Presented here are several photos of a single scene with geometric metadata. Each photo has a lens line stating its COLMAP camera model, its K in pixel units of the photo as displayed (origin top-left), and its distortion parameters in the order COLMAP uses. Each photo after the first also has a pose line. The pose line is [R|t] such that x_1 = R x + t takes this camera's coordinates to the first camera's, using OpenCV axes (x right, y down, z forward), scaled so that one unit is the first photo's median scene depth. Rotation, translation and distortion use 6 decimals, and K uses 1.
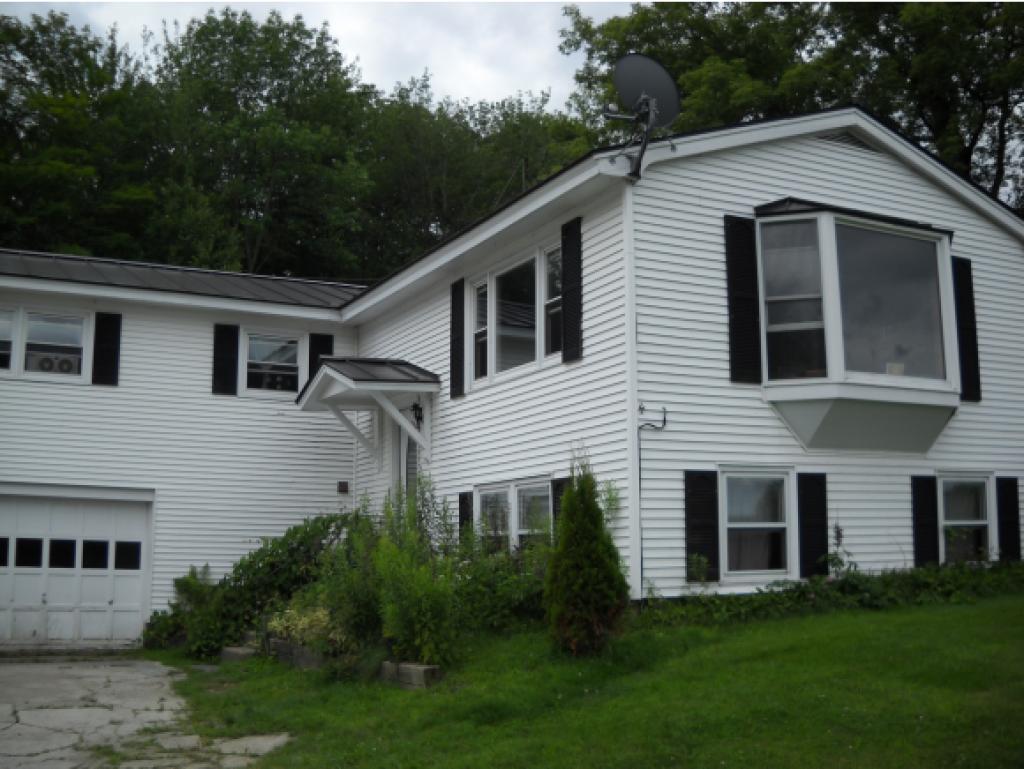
lens RADIAL K [[1131.5, 0, 512.0], [0, 1131.5, 384.5], [0, 0, 1]] dist [-0.276499, 0.250085]
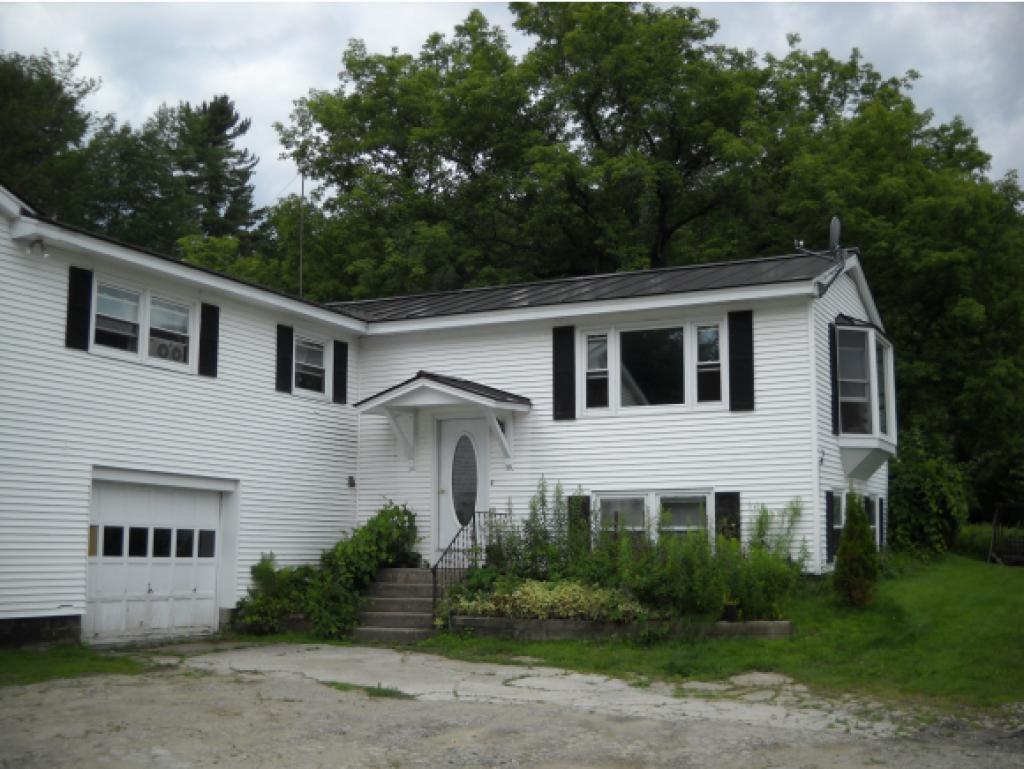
lens RADIAL K [[1131.5, 0, 512.0], [0, 1131.5, 384.5], [0, 0, 1]] dist [-0.276499, 0.250085]
pose [[0.821733, 0.086061, 0.563337, -1.002787], [-0.095493, 0.995348, -0.012766, -0.007834], [-0.561815, -0.043304, 0.826129, -0.007643]]
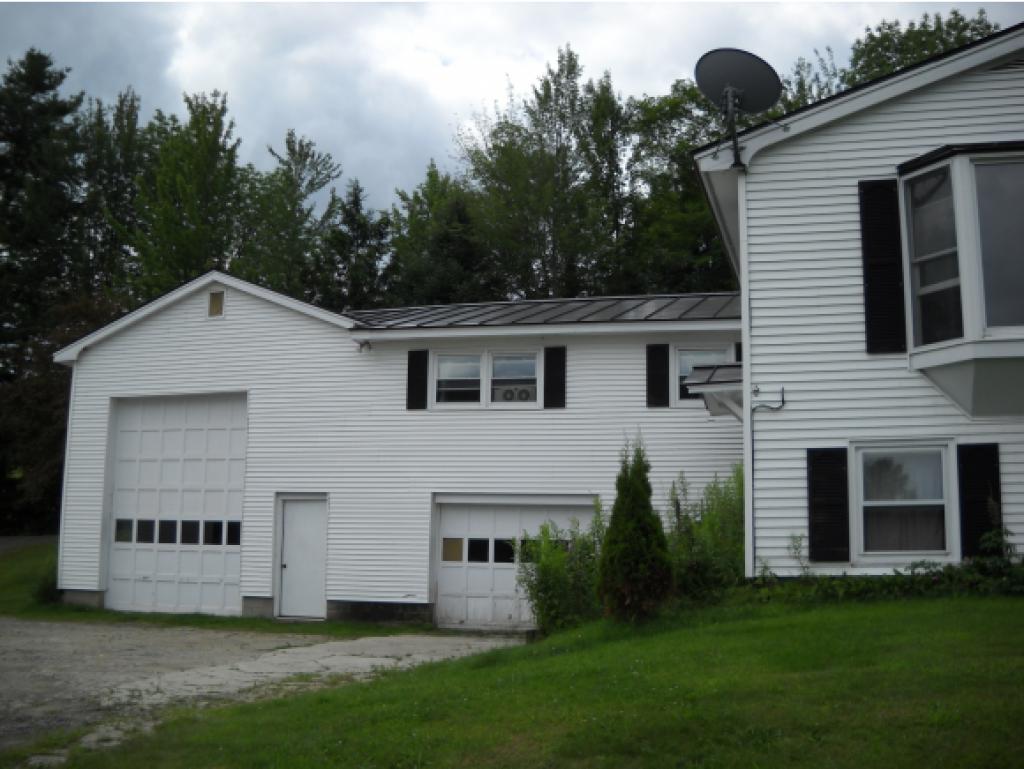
lens RADIAL K [[1131.5, 0, 512.0], [0, 1131.5, 384.5], [0, 0, 1]] dist [-0.276499, 0.250085]
pose [[0.734708, -0.093401, -0.671923, 0.581273], [0.082107, 0.995438, -0.048592, 0.042938], [0.673397, -0.019469, 0.739025, 0.094564]]
